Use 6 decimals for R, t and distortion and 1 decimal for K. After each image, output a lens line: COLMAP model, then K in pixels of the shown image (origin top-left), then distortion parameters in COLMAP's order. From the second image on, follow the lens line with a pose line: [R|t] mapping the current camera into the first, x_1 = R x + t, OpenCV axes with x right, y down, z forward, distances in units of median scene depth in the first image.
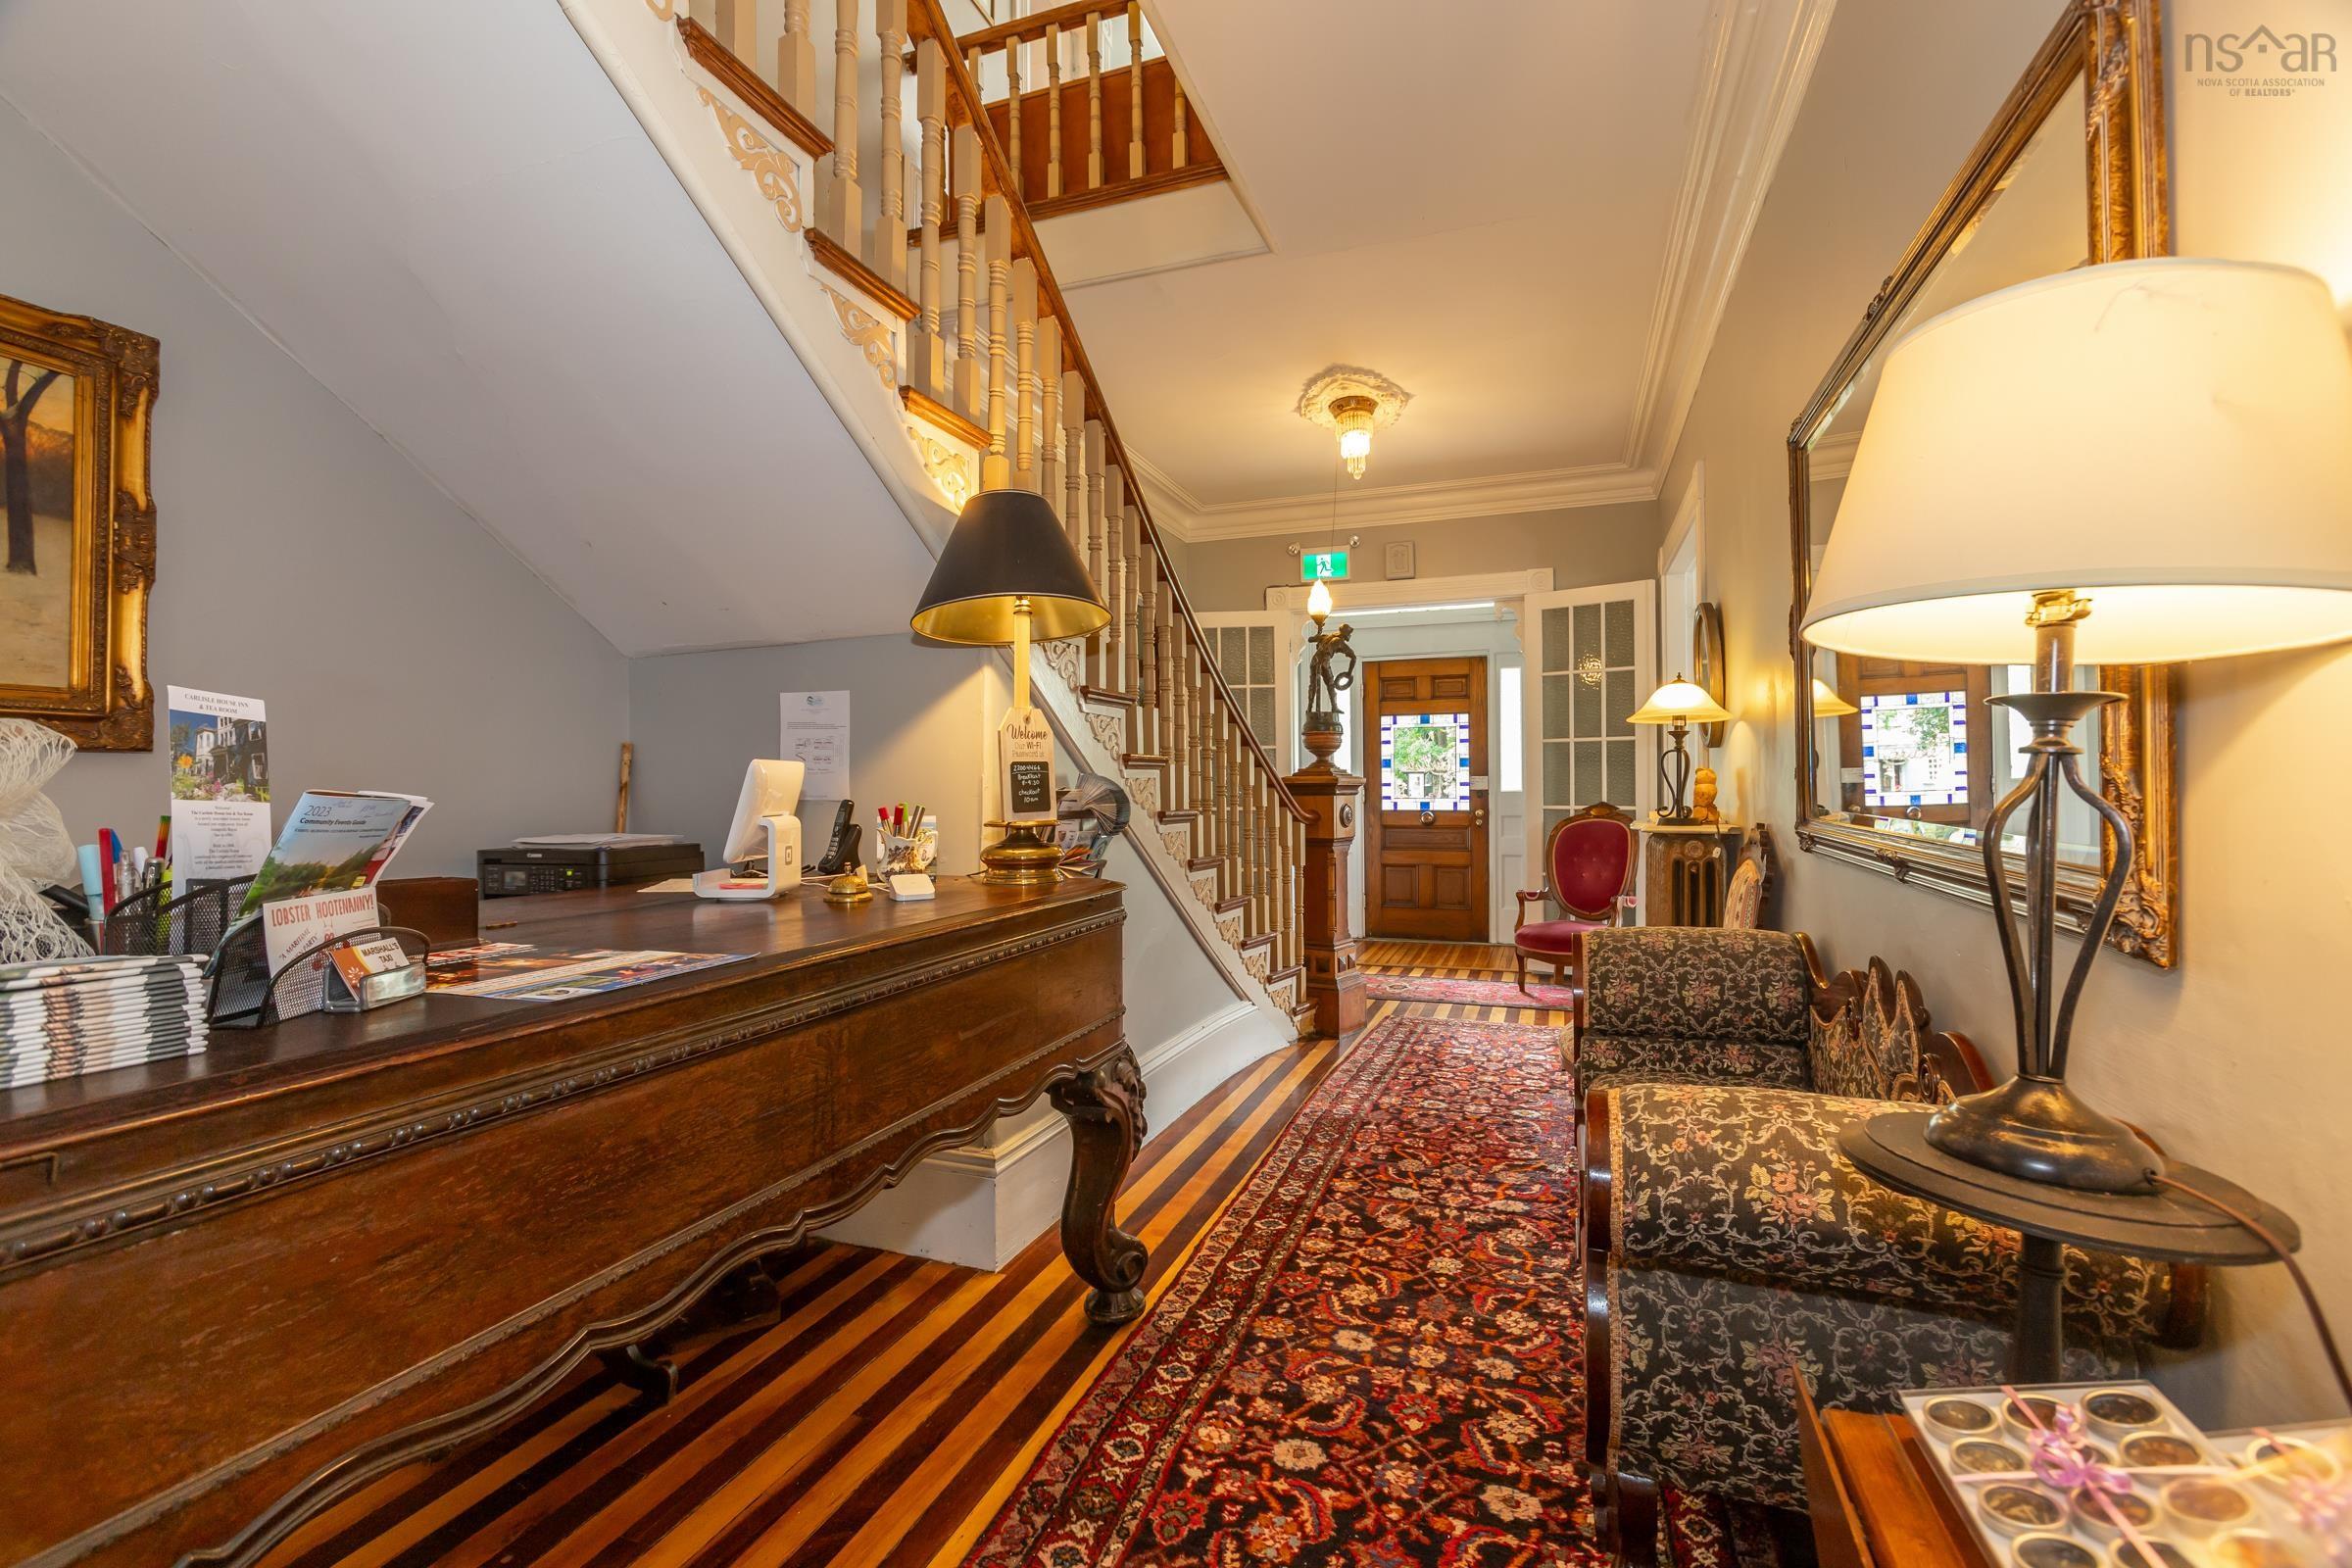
lens RADIAL K [[1065.9, 0, 1174.9], [0, 1065.9, 779.9], [0, 0, 1]] dist [-0.009872, 0.007932]
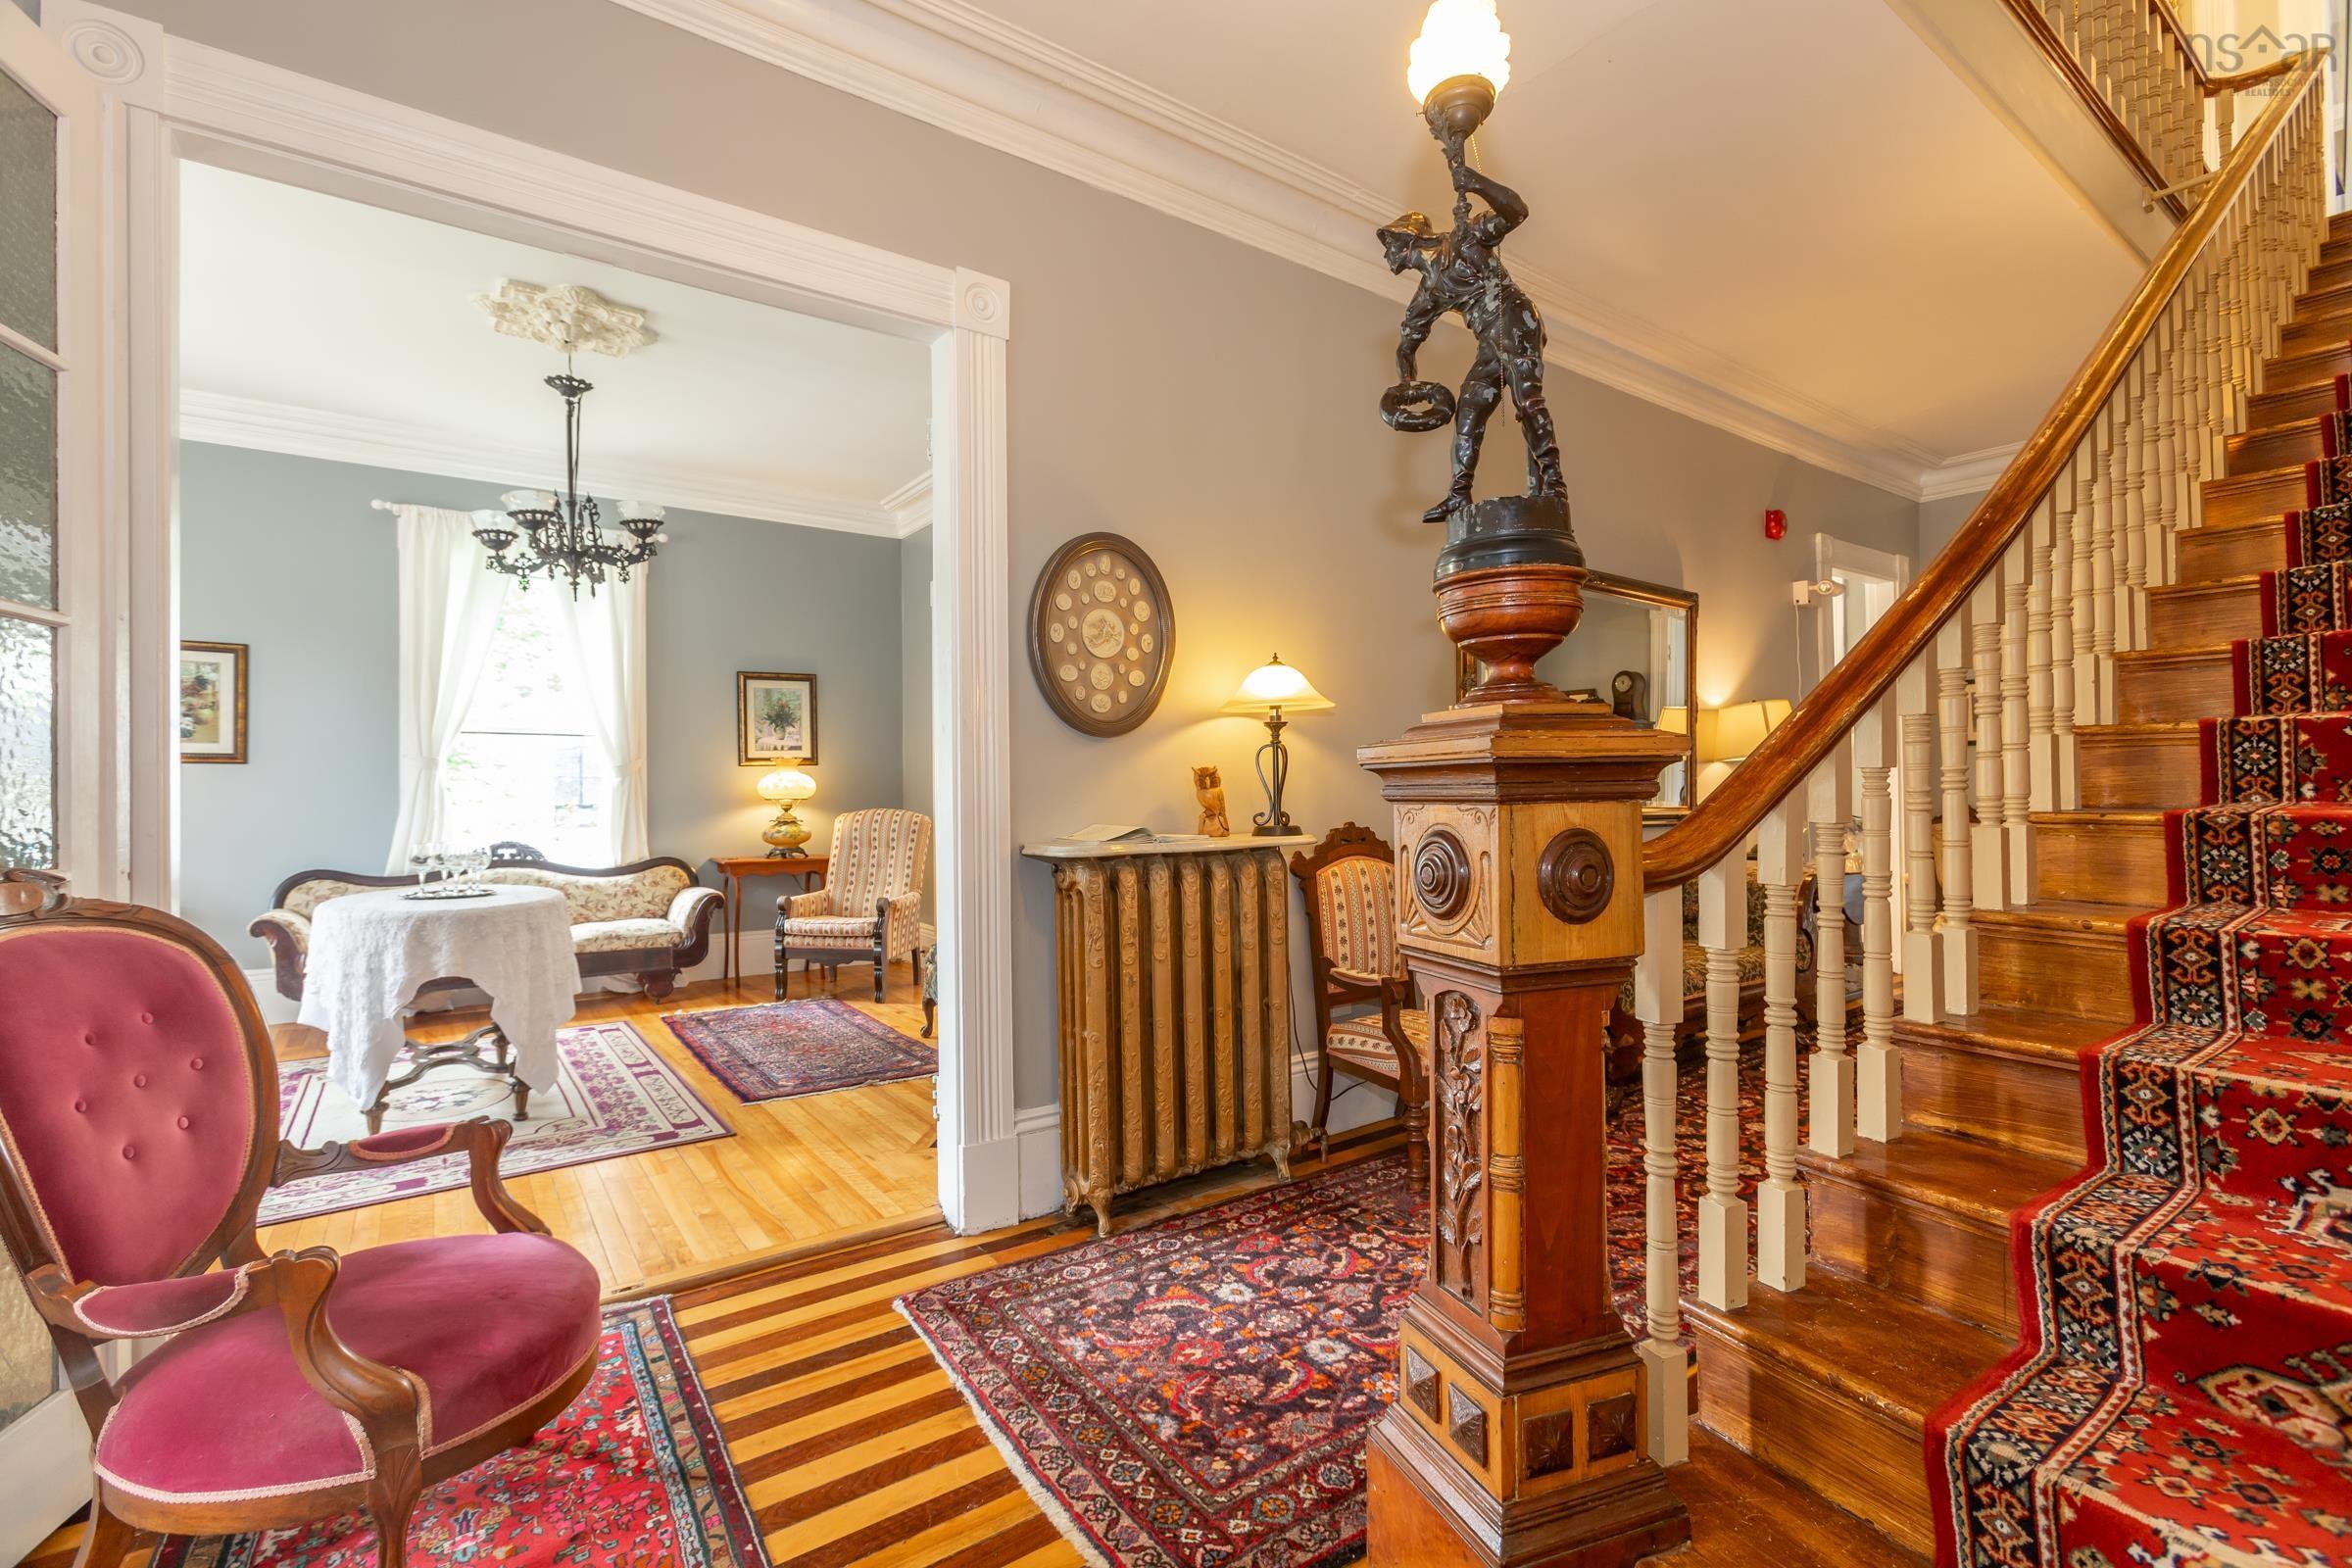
lens RADIAL K [[1065.9, 0, 1176.0], [0, 1065.9, 780.4], [0, 0, 1]] dist [-0.009872, 0.007932]
pose [[-0.823147, 0.018575, 0.567525, 0.064263], [0.007866, 0.999742, -0.021313, 0.018177], [-0.567774, -0.013079, -0.823080, 1.943286]]
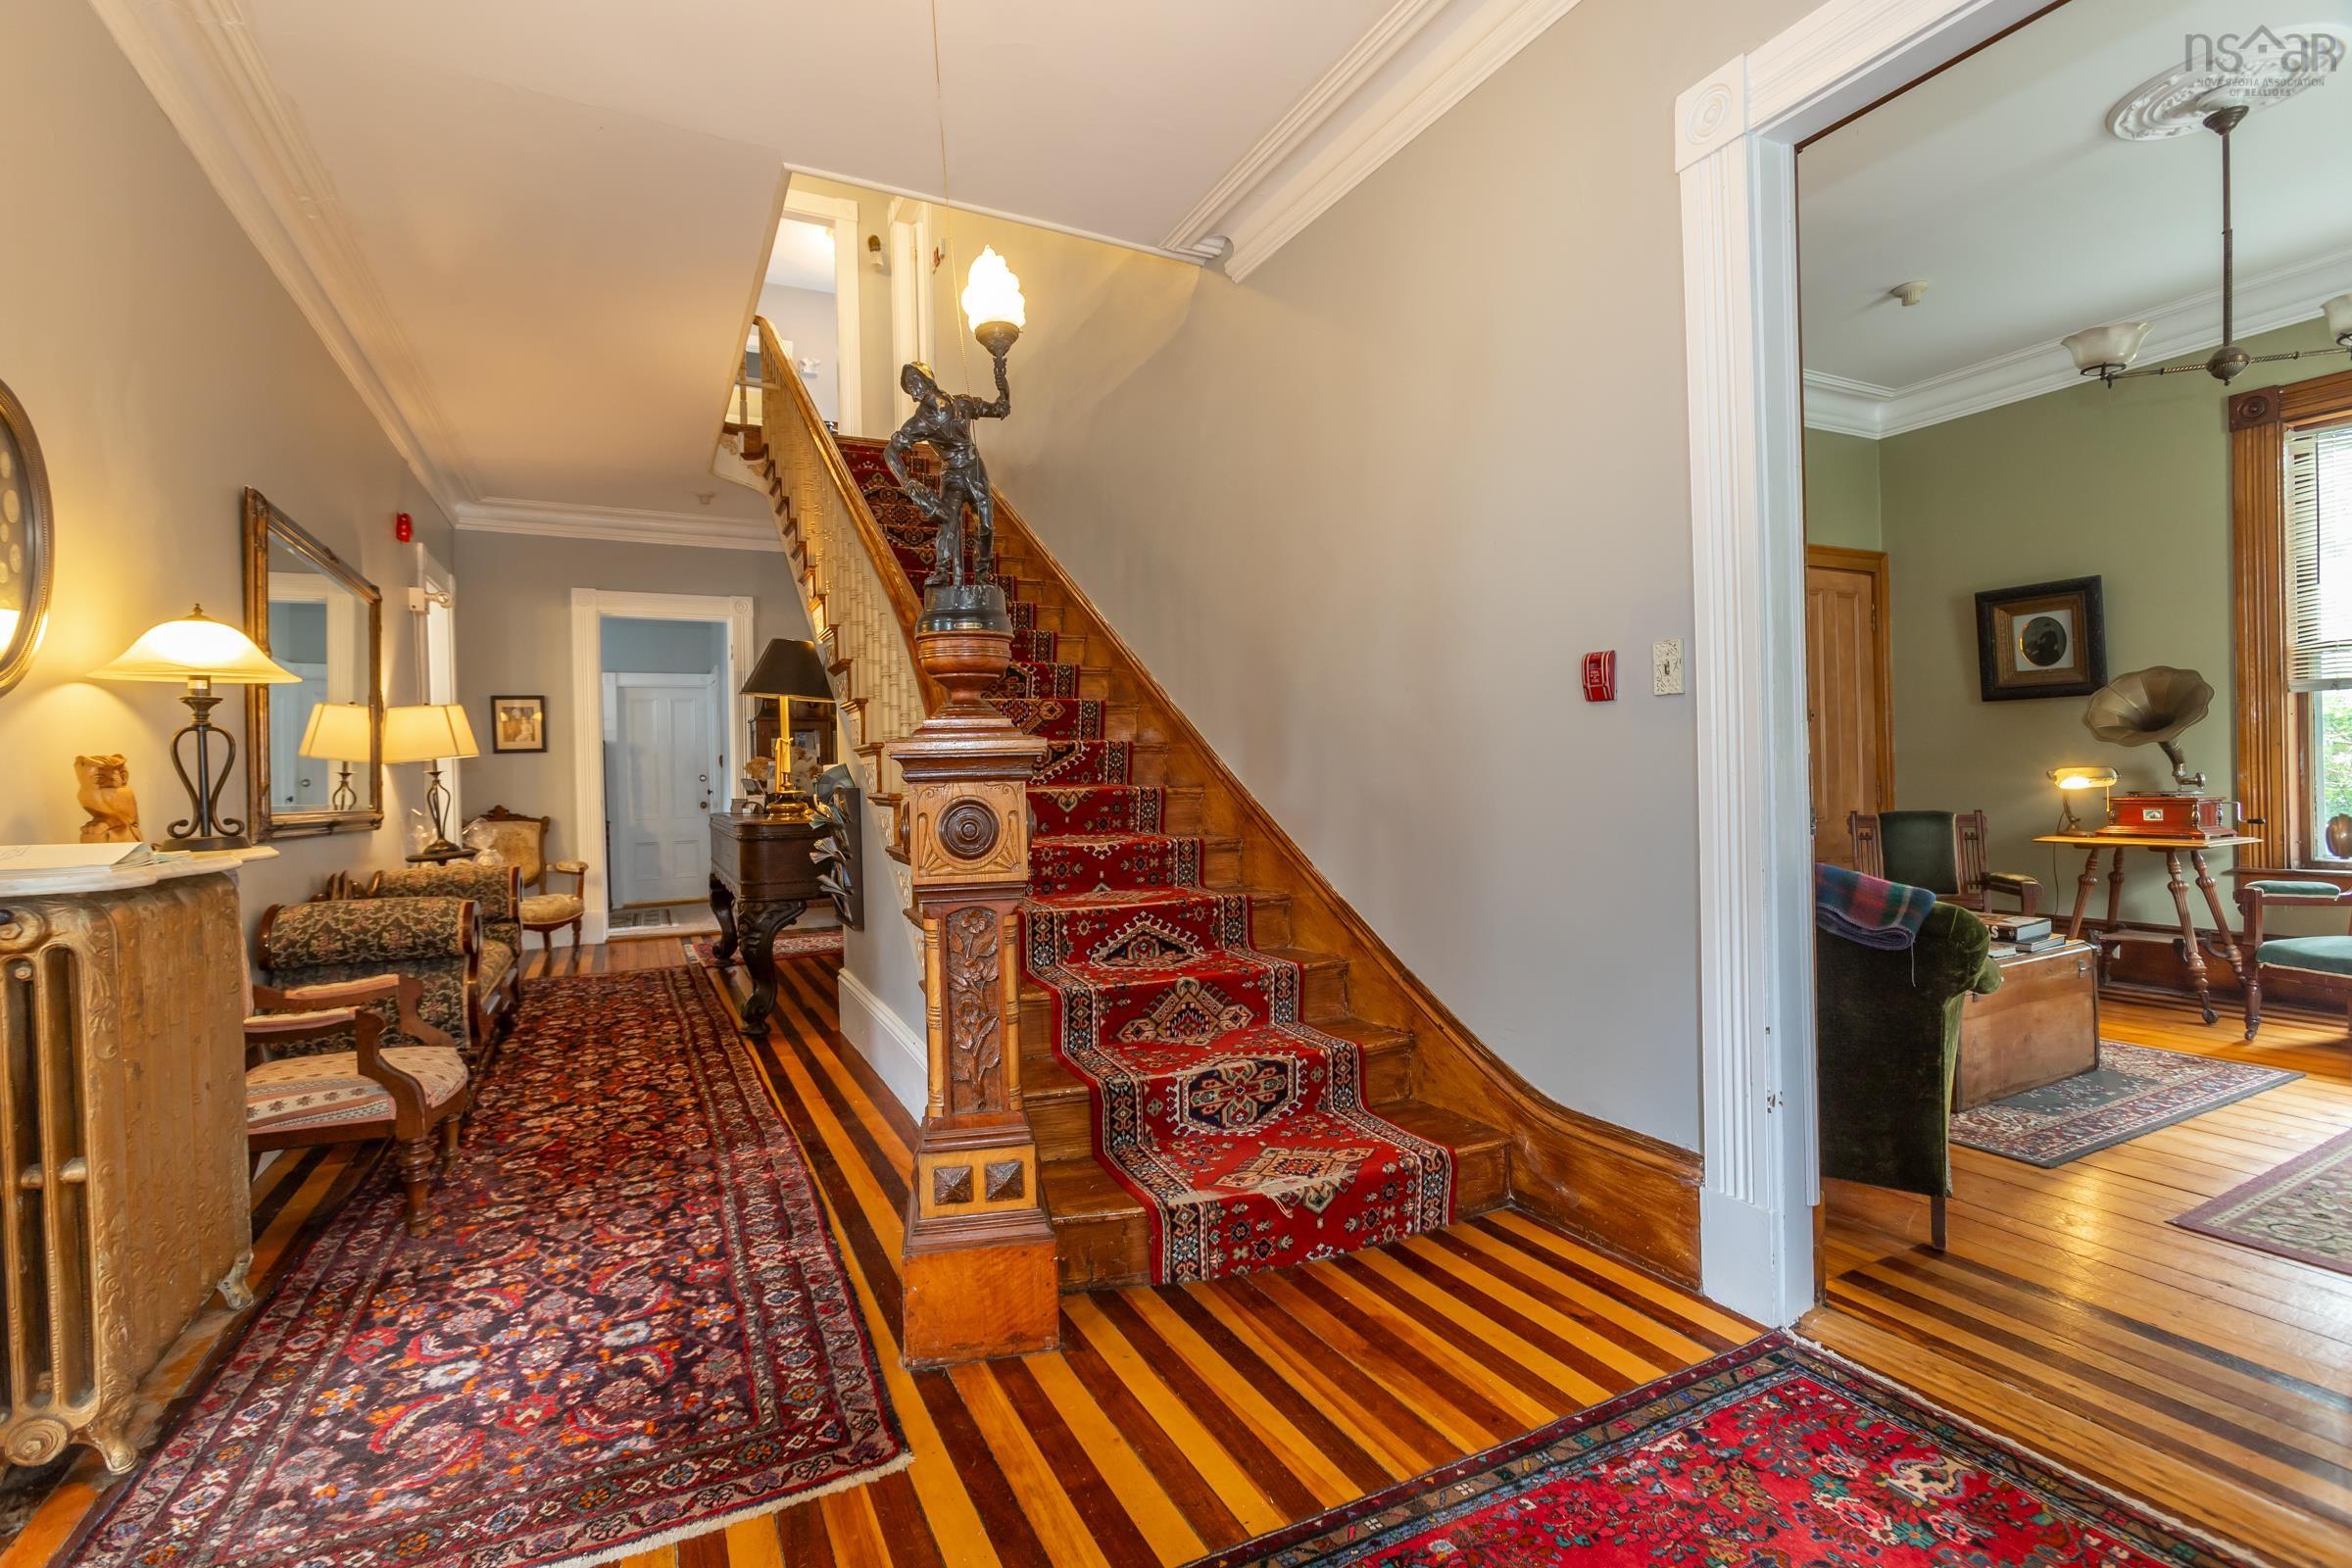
lens RADIAL K [[1065.9, 0, 1179.7], [0, 1065.9, 783.4], [0, 0, 1]] dist [-0.009872, 0.007932]
pose [[-0.679720, 0.026197, -0.733003, 0.603710], [0.032824, 0.999447, 0.005281, 0.020608], [0.732736, -0.020470, -0.680205, 2.055093]]
